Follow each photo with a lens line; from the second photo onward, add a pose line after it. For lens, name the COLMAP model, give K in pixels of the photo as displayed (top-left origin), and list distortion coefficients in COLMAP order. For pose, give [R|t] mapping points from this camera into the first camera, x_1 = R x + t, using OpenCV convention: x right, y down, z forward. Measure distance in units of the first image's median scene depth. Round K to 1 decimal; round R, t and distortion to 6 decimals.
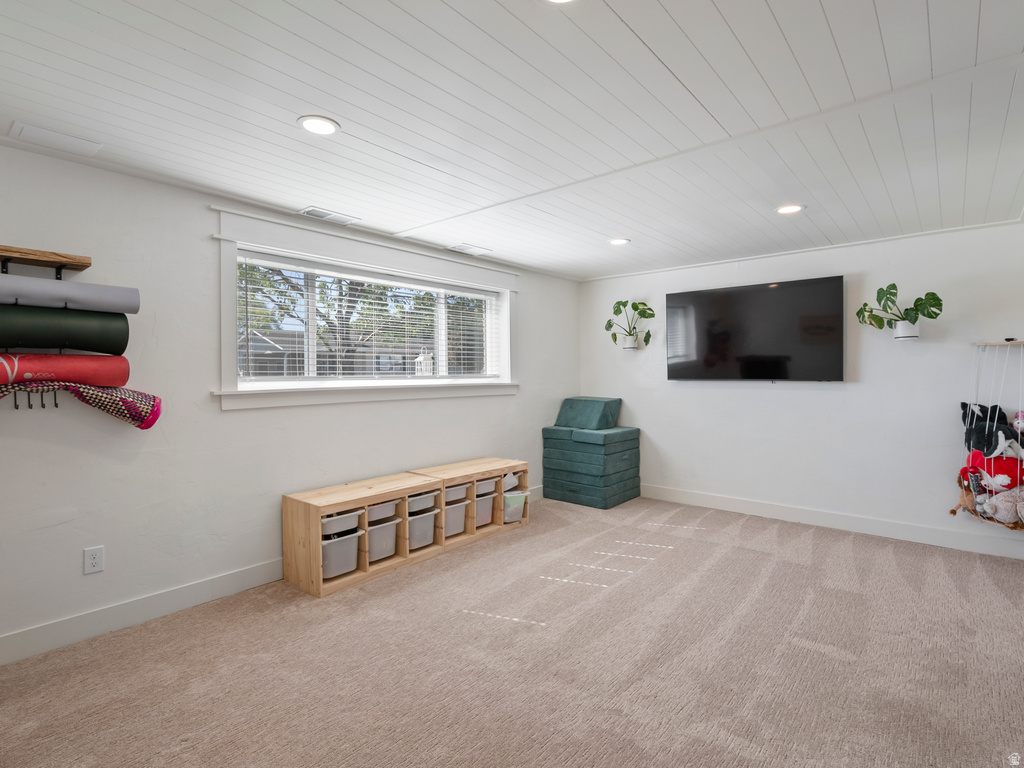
lens RADIAL K [[525.9, 0, 515.6], [0, 525.9, 379.3], [0, 0, 1]] dist [-0.007038, 0.002179]
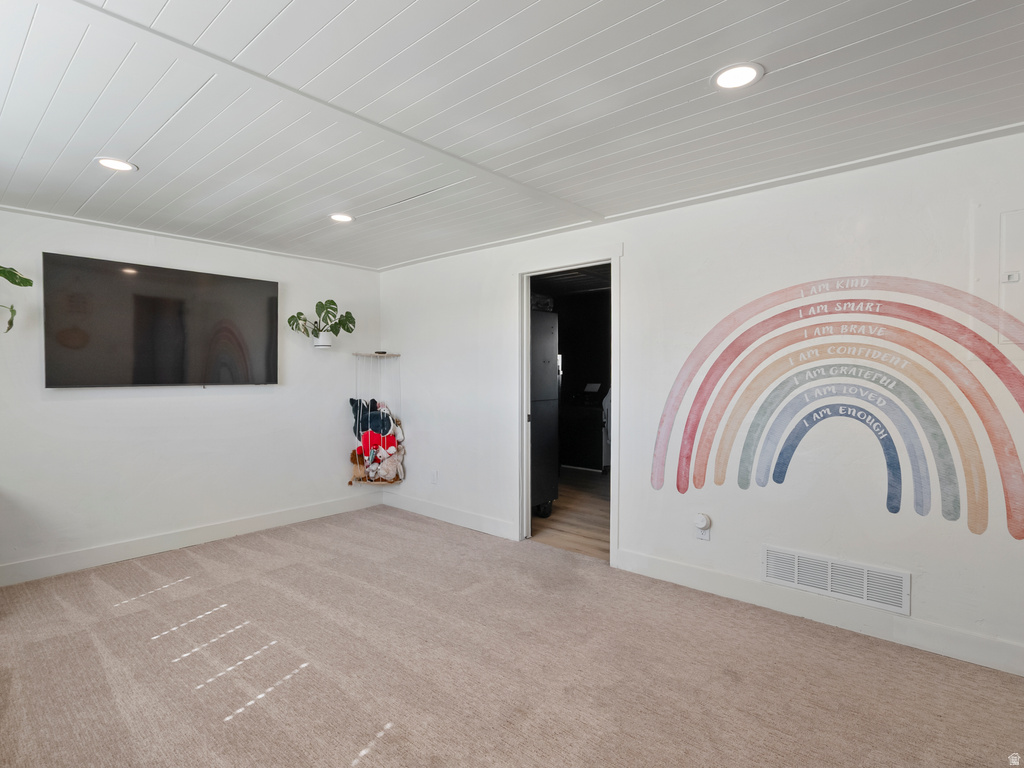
lens RADIAL K [[525.9, 0, 515.6], [0, 525.9, 379.3], [0, 0, 1]] dist [-0.007038, 0.002179]
pose [[0.015498, -0.003457, 0.999874, -0.456777], [0.018538, 0.999823, 0.003169, 0.000079], [-0.999708, 0.018487, 0.015559, 0.569199]]
